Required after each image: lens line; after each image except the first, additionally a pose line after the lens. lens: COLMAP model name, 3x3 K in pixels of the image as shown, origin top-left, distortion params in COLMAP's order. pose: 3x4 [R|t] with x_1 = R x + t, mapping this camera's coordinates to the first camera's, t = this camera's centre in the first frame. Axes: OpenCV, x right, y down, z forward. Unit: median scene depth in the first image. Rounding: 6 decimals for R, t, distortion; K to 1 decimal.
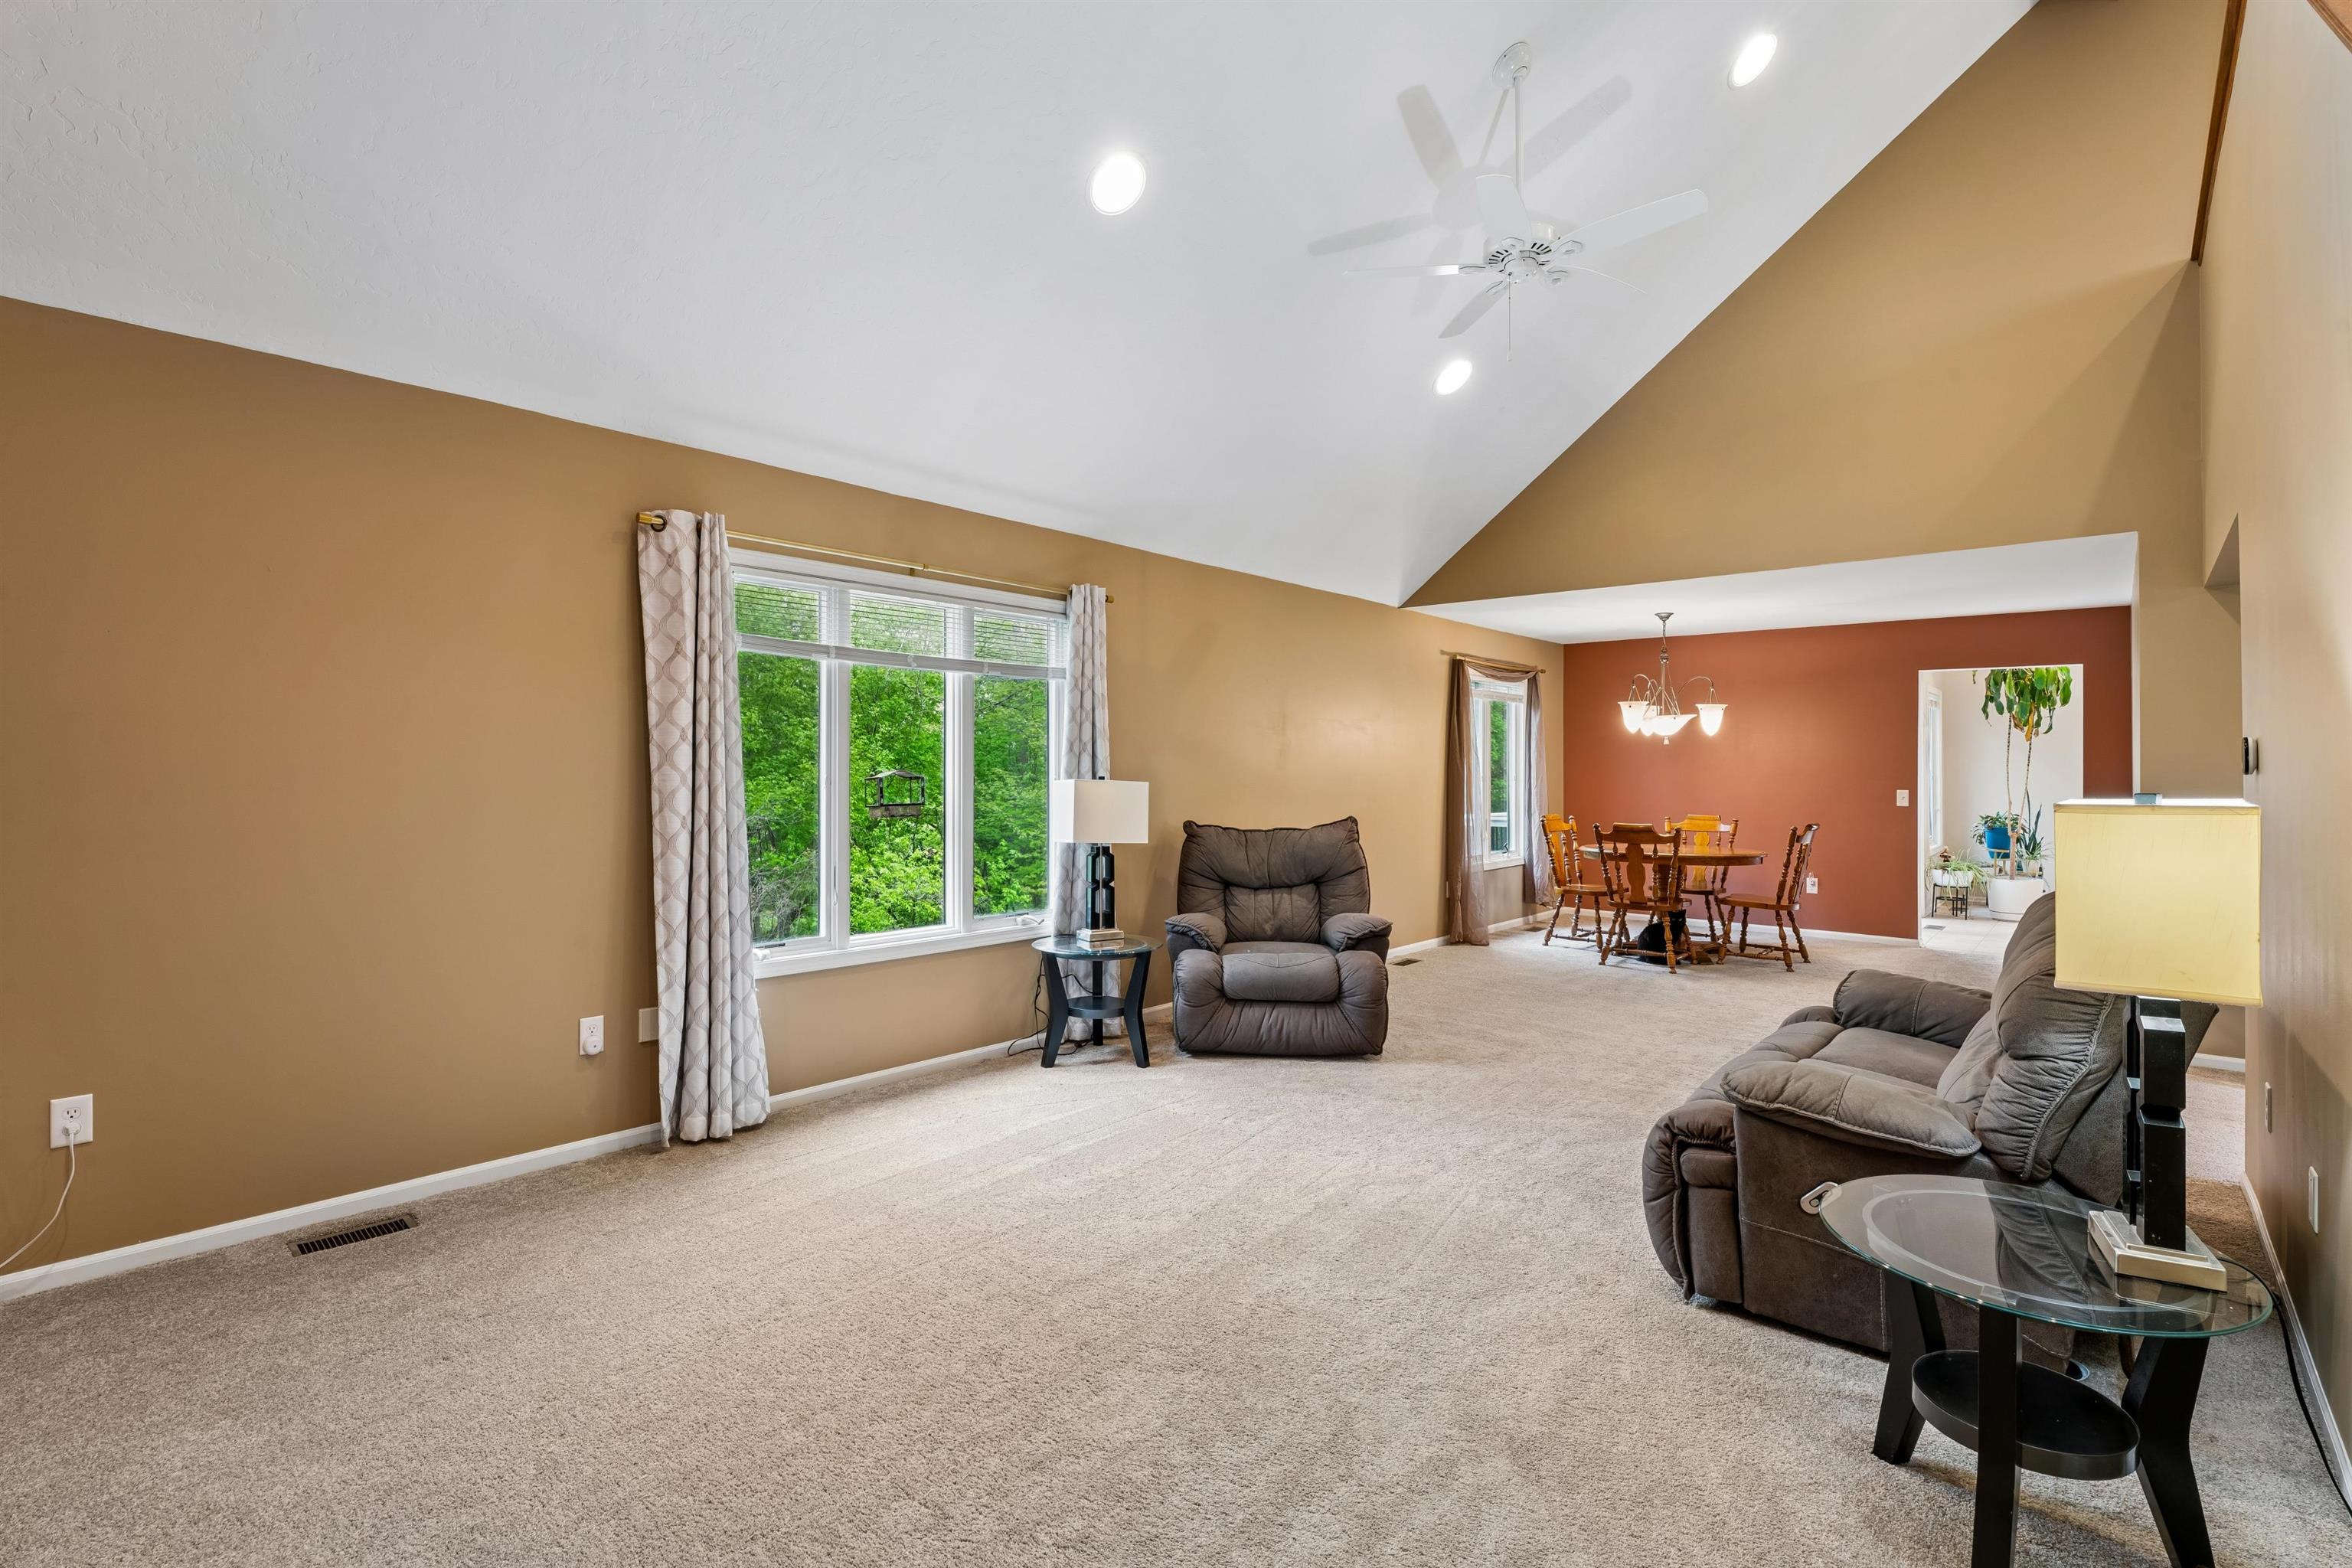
lens RADIAL K [[1064.8, 0, 1176.0], [0, 1064.8, 784.0], [0, 0, 1]] dist [-0.000701, -0.000106]
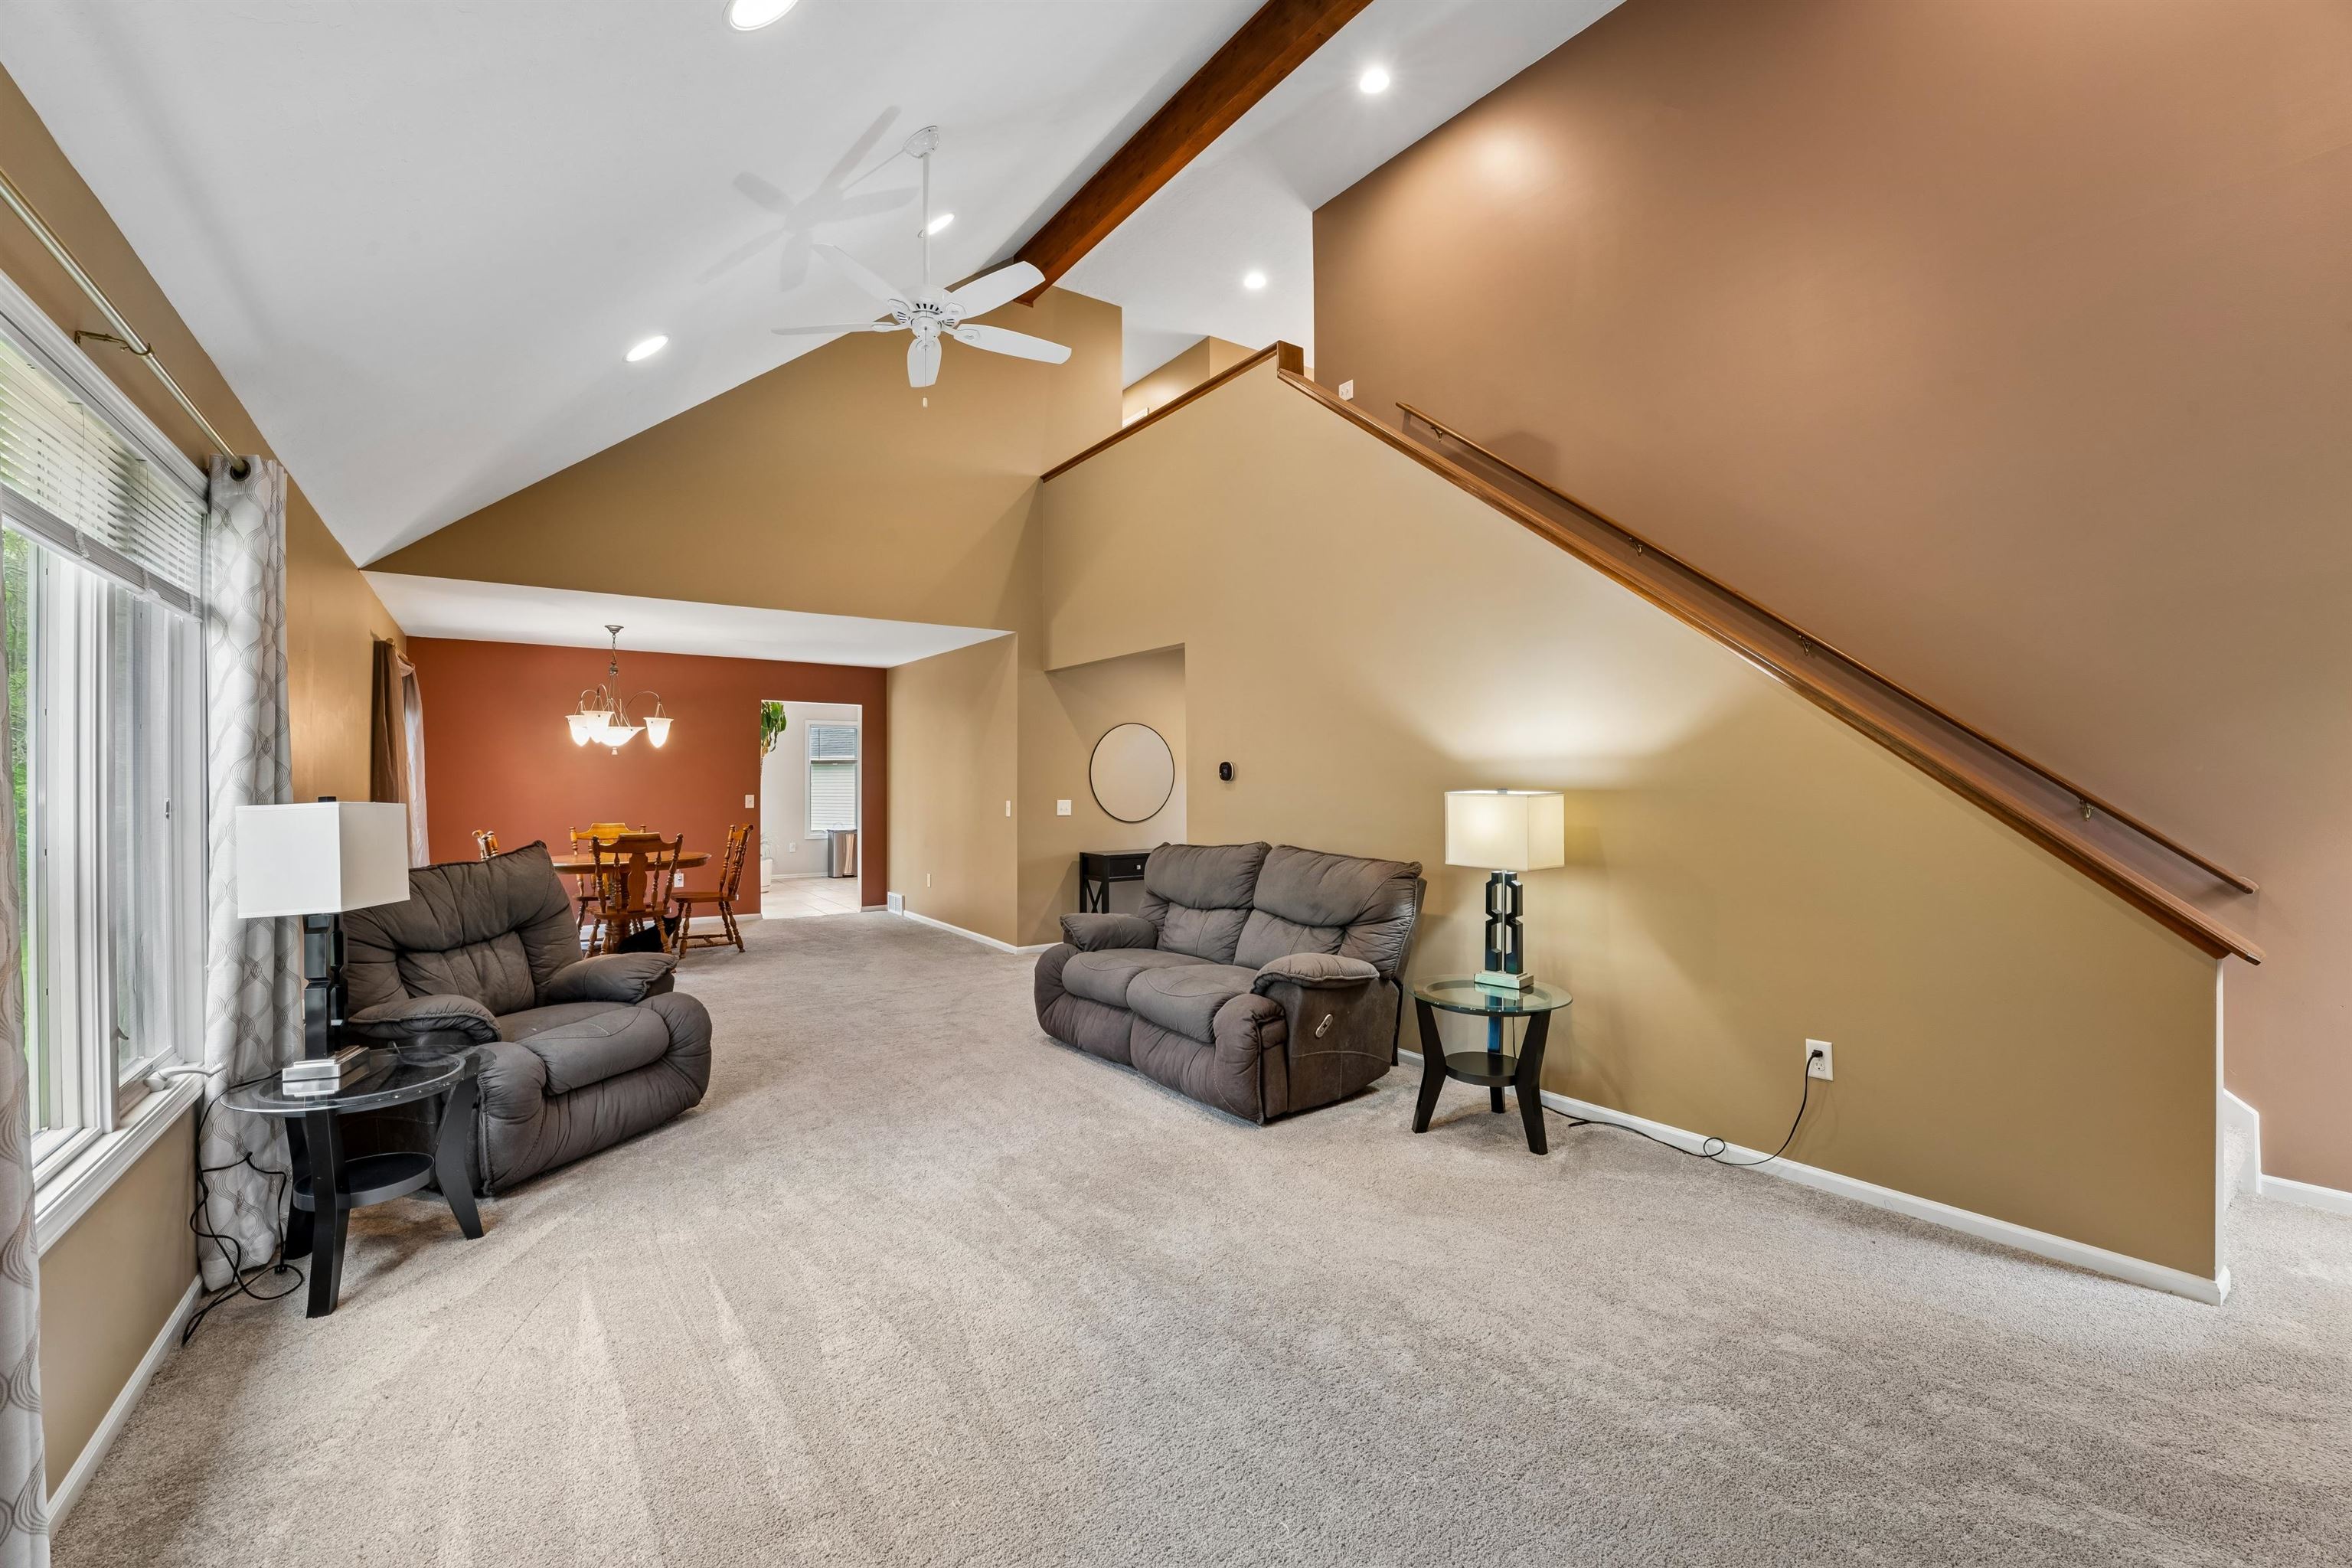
lens RADIAL K [[953.4, 0, 1169.0], [0, 953.4, 777.3], [0, 0, 1]] dist [-0.002389, -0.000282]
pose [[0.237540, -0.002172, 0.971375, -0.277364], [0.014295, 0.999897, -0.001260, -0.006190], [-0.971272, 0.014185, 0.237547, 0.246803]]
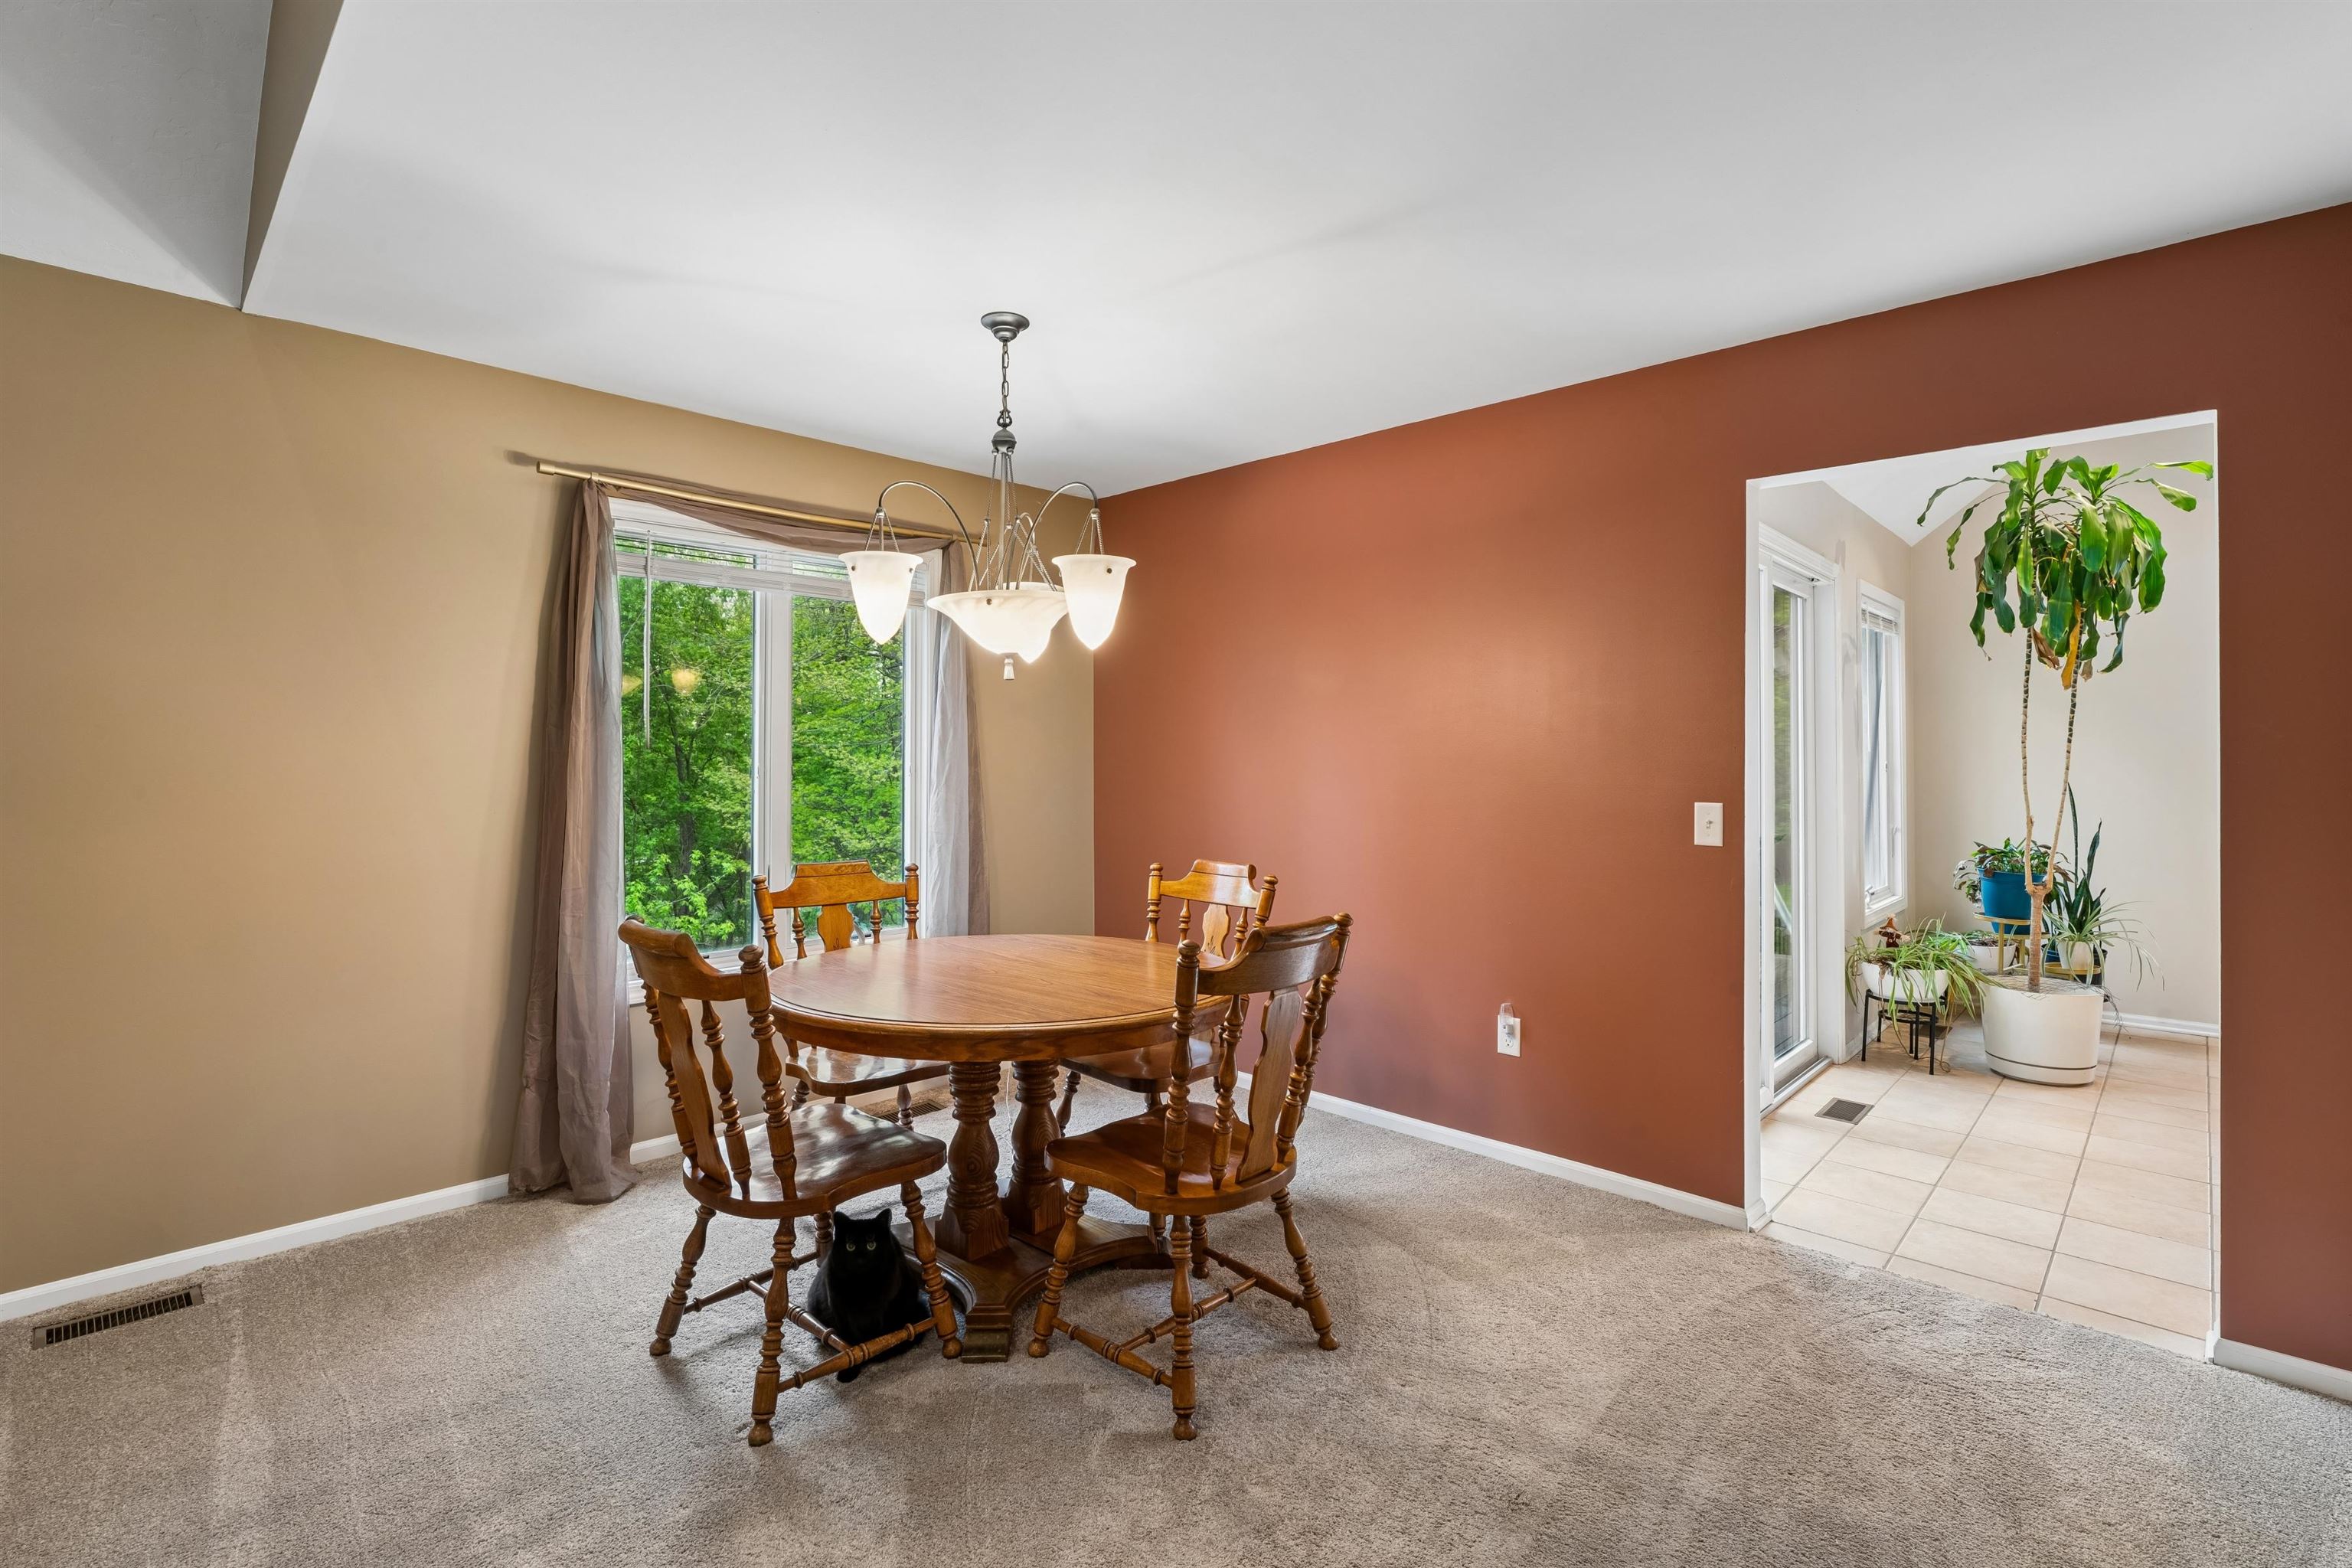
lens RADIAL K [[1076.6, 0, 1181.2], [0, 1076.6, 789.5], [0, 0, 1]] dist [0.003737, 0.000643]
pose [[0.999436, -0.009215, -0.032299, 0.491635], [0.009376, 0.999944, 0.004834, -0.002384], [0.032252, -0.005134, 0.999467, 0.592411]]
